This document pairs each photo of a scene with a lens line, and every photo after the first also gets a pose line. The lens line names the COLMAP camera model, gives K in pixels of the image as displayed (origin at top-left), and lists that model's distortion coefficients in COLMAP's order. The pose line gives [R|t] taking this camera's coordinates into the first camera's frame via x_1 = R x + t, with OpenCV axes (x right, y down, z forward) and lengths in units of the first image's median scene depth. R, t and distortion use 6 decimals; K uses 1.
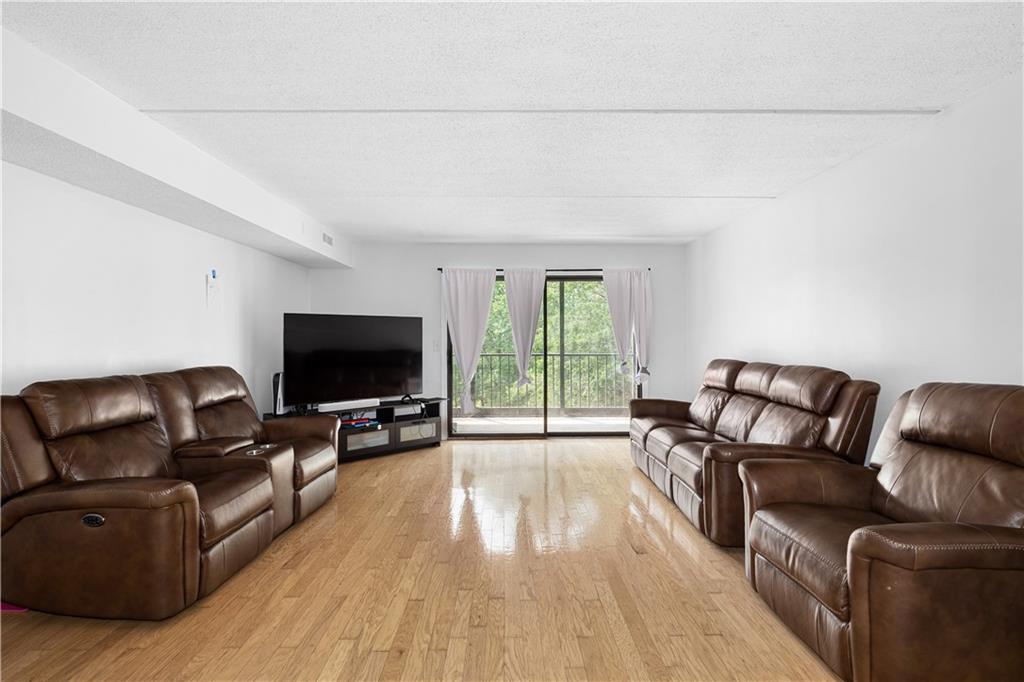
lens RADIAL K [[478.4, 0, 512.8], [0, 478.4, 335.0], [0, 0, 1]] dist [-0.003789, 0.000816]
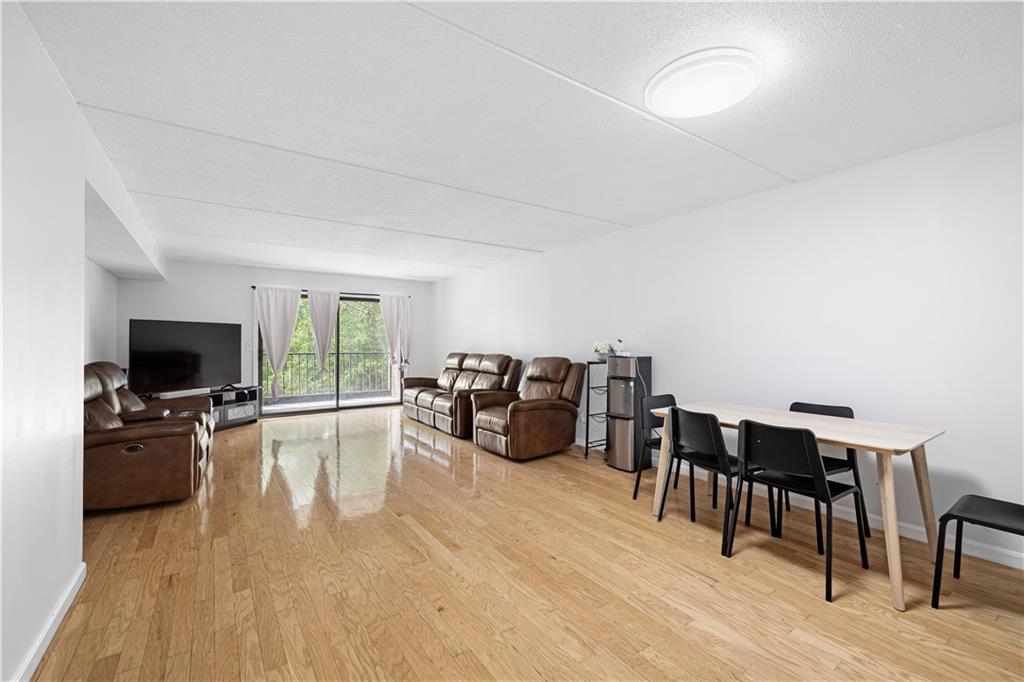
lens RADIAL K [[433.8, 0, 512.4], [0, 433.8, 345.2], [0, 0, 1]] dist [-0.000626, -0.000500]
pose [[0.828327, -0.001810, 0.560242, -0.335442], [-0.007159, 0.999879, 0.013816, -0.001789], [-0.560199, -0.015455, 0.828214, -0.529939]]
